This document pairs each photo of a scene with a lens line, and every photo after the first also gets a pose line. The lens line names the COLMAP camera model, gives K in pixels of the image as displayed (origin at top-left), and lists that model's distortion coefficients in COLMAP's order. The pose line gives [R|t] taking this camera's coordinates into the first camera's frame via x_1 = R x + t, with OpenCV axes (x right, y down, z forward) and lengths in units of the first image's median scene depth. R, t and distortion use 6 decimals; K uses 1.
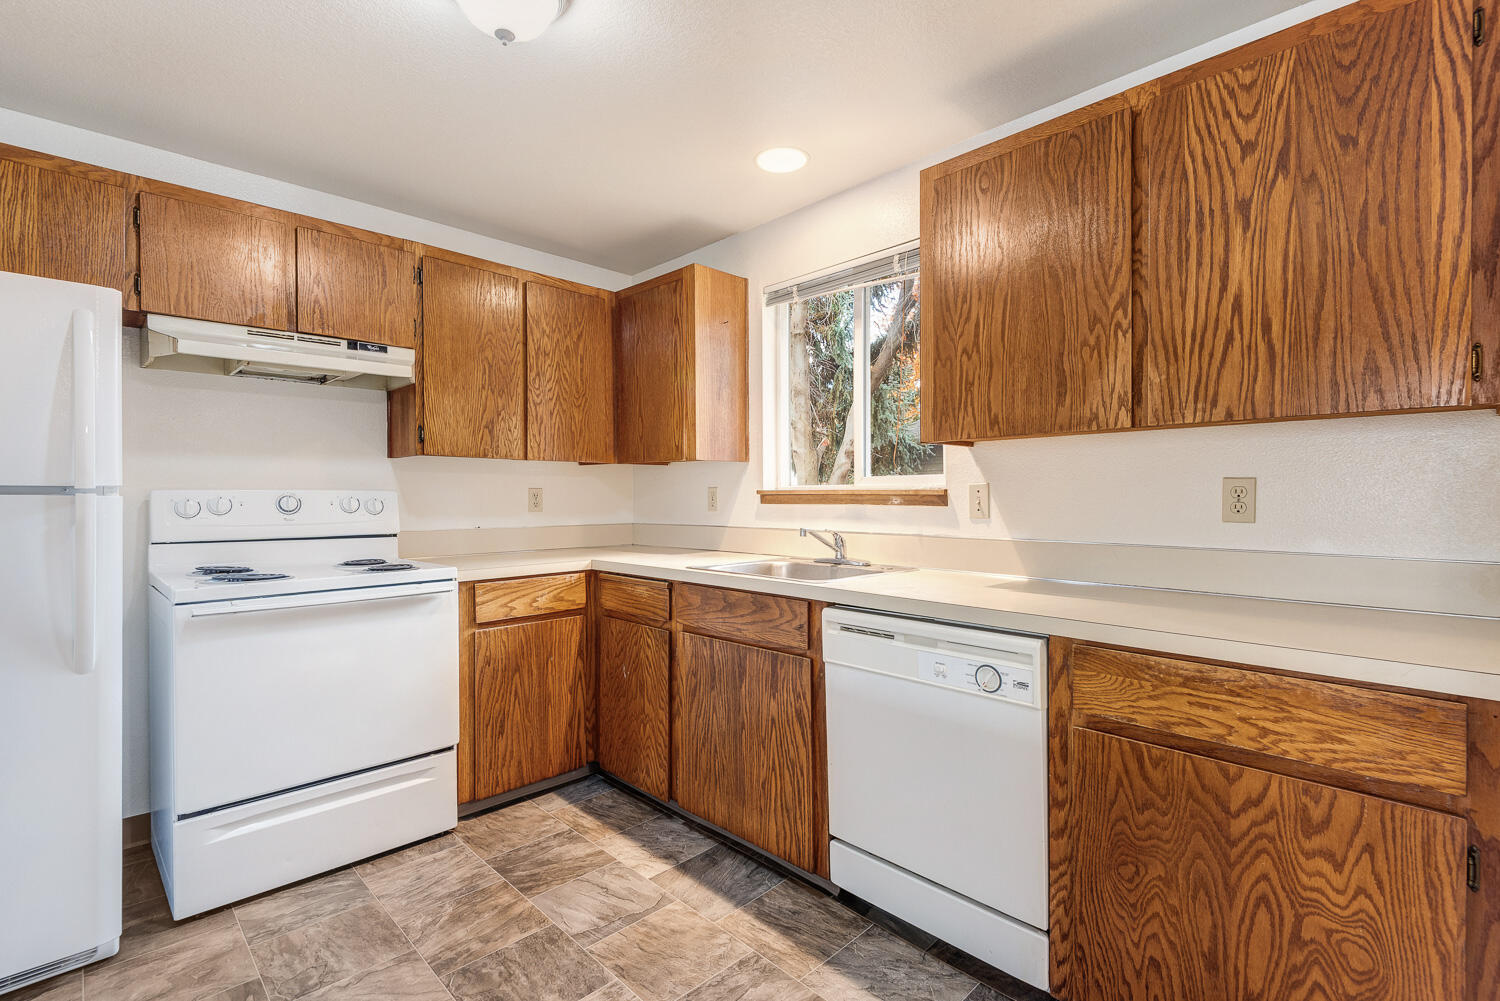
lens RADIAL K [[692.4, 0, 749.4], [0, 692.4, 496.2], [0, 0, 1]] dist [-0.000042, -0.000247]
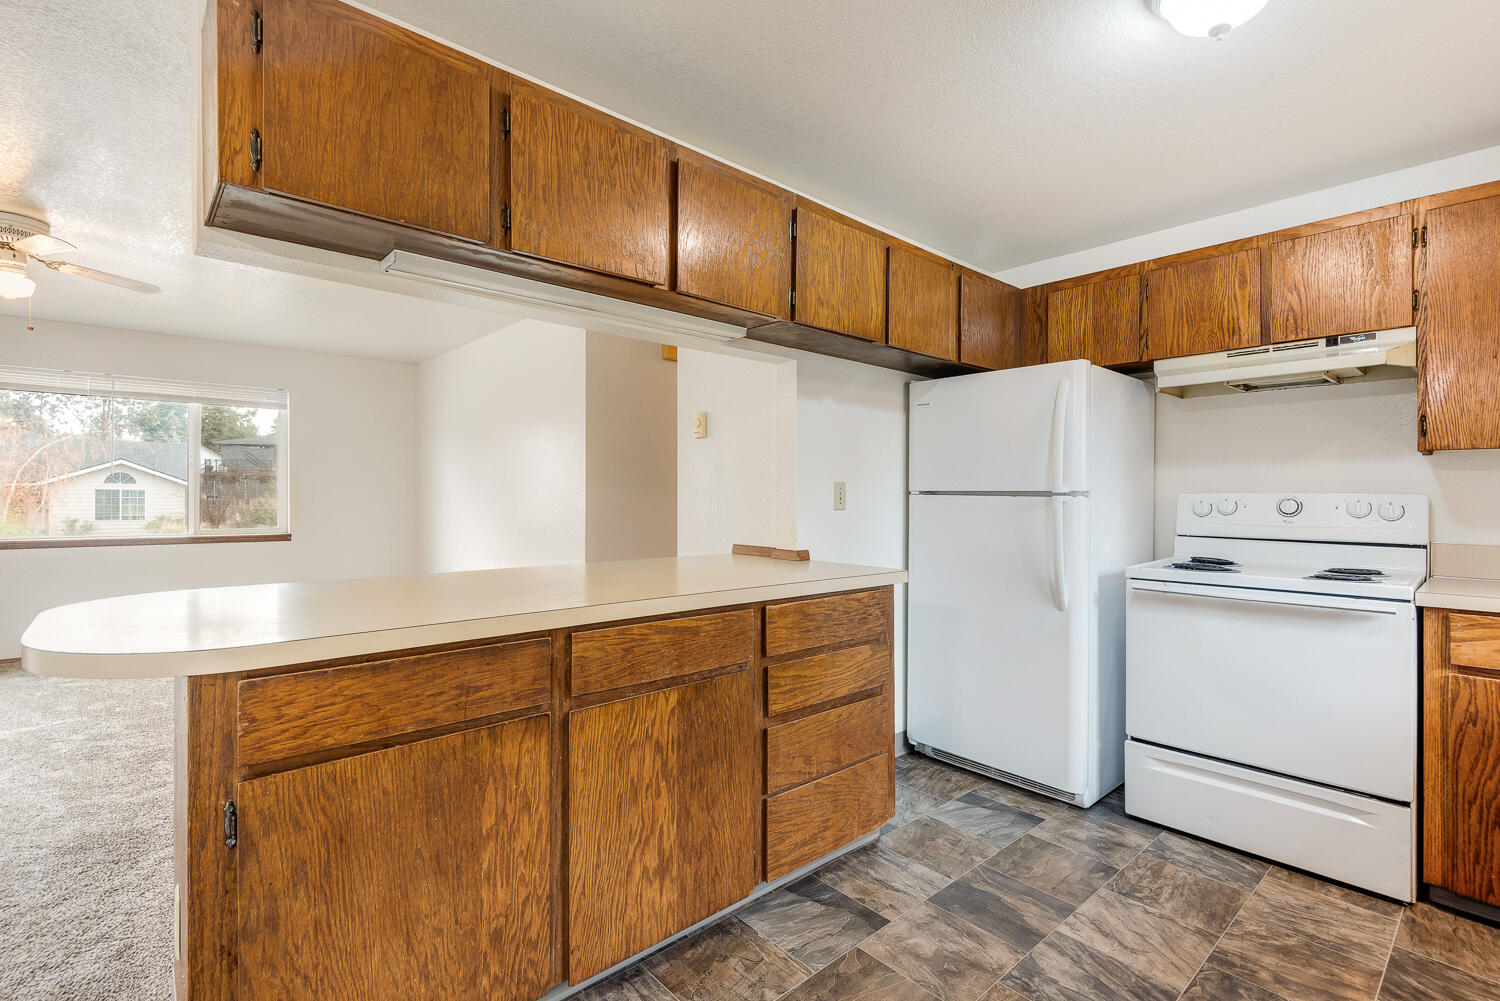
lens RADIAL K [[692.4, 0, 749.4], [0, 692.4, 496.2], [0, 0, 1]] dist [-0.000042, -0.000247]
pose [[-0.042576, 0.001462, -0.999092, 0.470803], [-0.007621, 0.999969, 0.001788, -0.000527], [0.999064, 0.007690, -0.042564, 0.271609]]
